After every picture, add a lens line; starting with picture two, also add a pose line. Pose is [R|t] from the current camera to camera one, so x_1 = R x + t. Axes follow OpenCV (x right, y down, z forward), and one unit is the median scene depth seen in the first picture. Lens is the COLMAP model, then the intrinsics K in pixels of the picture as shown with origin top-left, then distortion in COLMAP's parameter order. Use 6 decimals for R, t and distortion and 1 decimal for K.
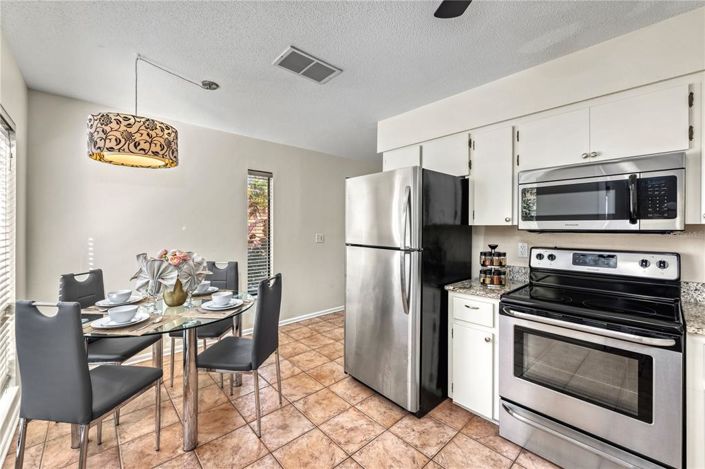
lens RADIAL K [[284.9, 0, 353.5], [0, 284.9, 228.6], [0, 0, 1]] dist [-0.002448, -0.000160]
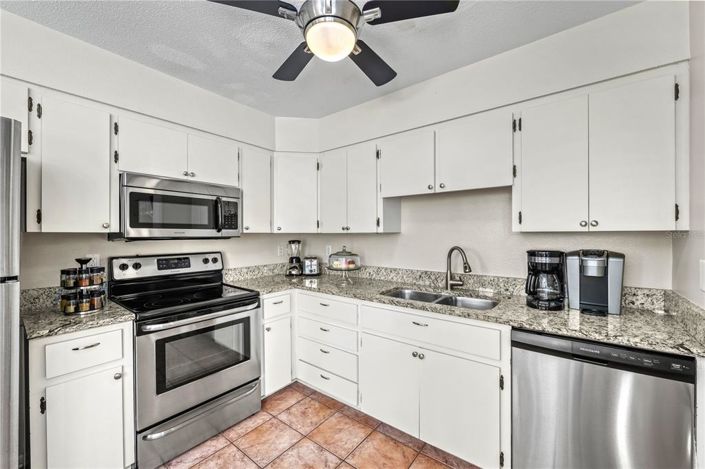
lens RADIAL K [[282.5, 0, 351.5], [0, 282.5, 235.7], [0, 0, 1]] dist [-0.001640, -0.000103]
pose [[-0.155601, -0.005055, 0.987807, -0.375723], [0.006091, 0.999963, 0.006077, -0.003287], [-0.987801, 0.006963, -0.155565, 0.437291]]
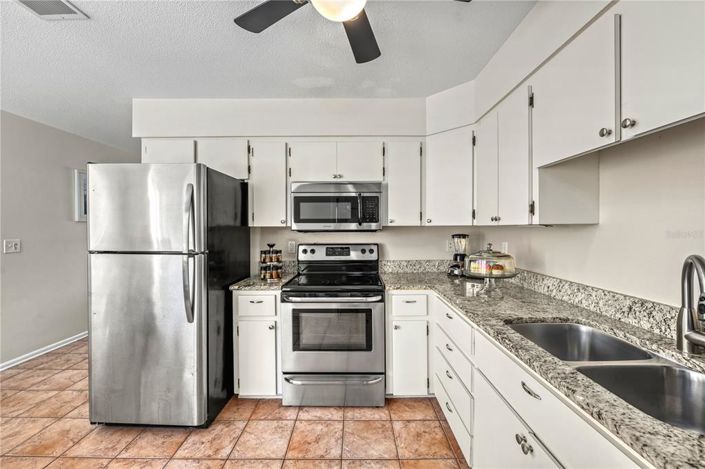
lens RADIAL K [[280.4, 0, 351.6], [0, 280.4, 232.3], [0, 0, 1]] dist [-0.000086, -0.000088]
pose [[0.685966, -0.014858, 0.727482, -0.107612], [0.007849, 0.999884, 0.013020, -0.000562], [-0.727591, -0.003221, 0.686004, 0.001366]]
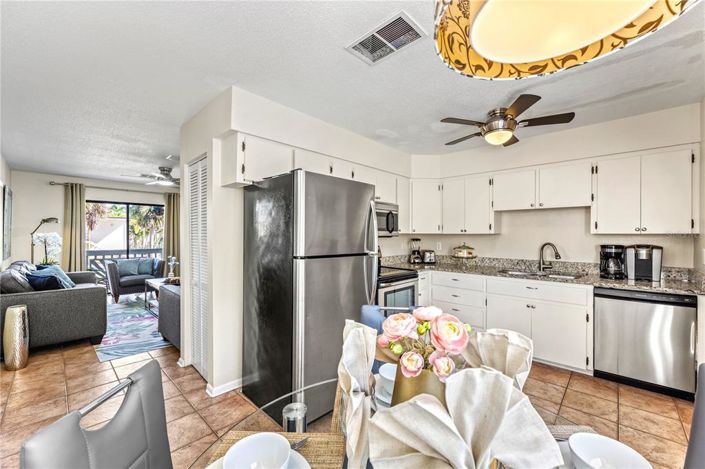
lens RADIAL K [[283.8, 0, 353.5], [0, 283.8, 235.7], [0, 0, 1]] dist [-0.002586, -0.000227]
pose [[-0.069784, -0.005444, 0.997547, -0.939981], [0.001186, 0.999984, 0.005540, -0.005995], [-0.997561, 0.001570, -0.069776, 1.106414]]
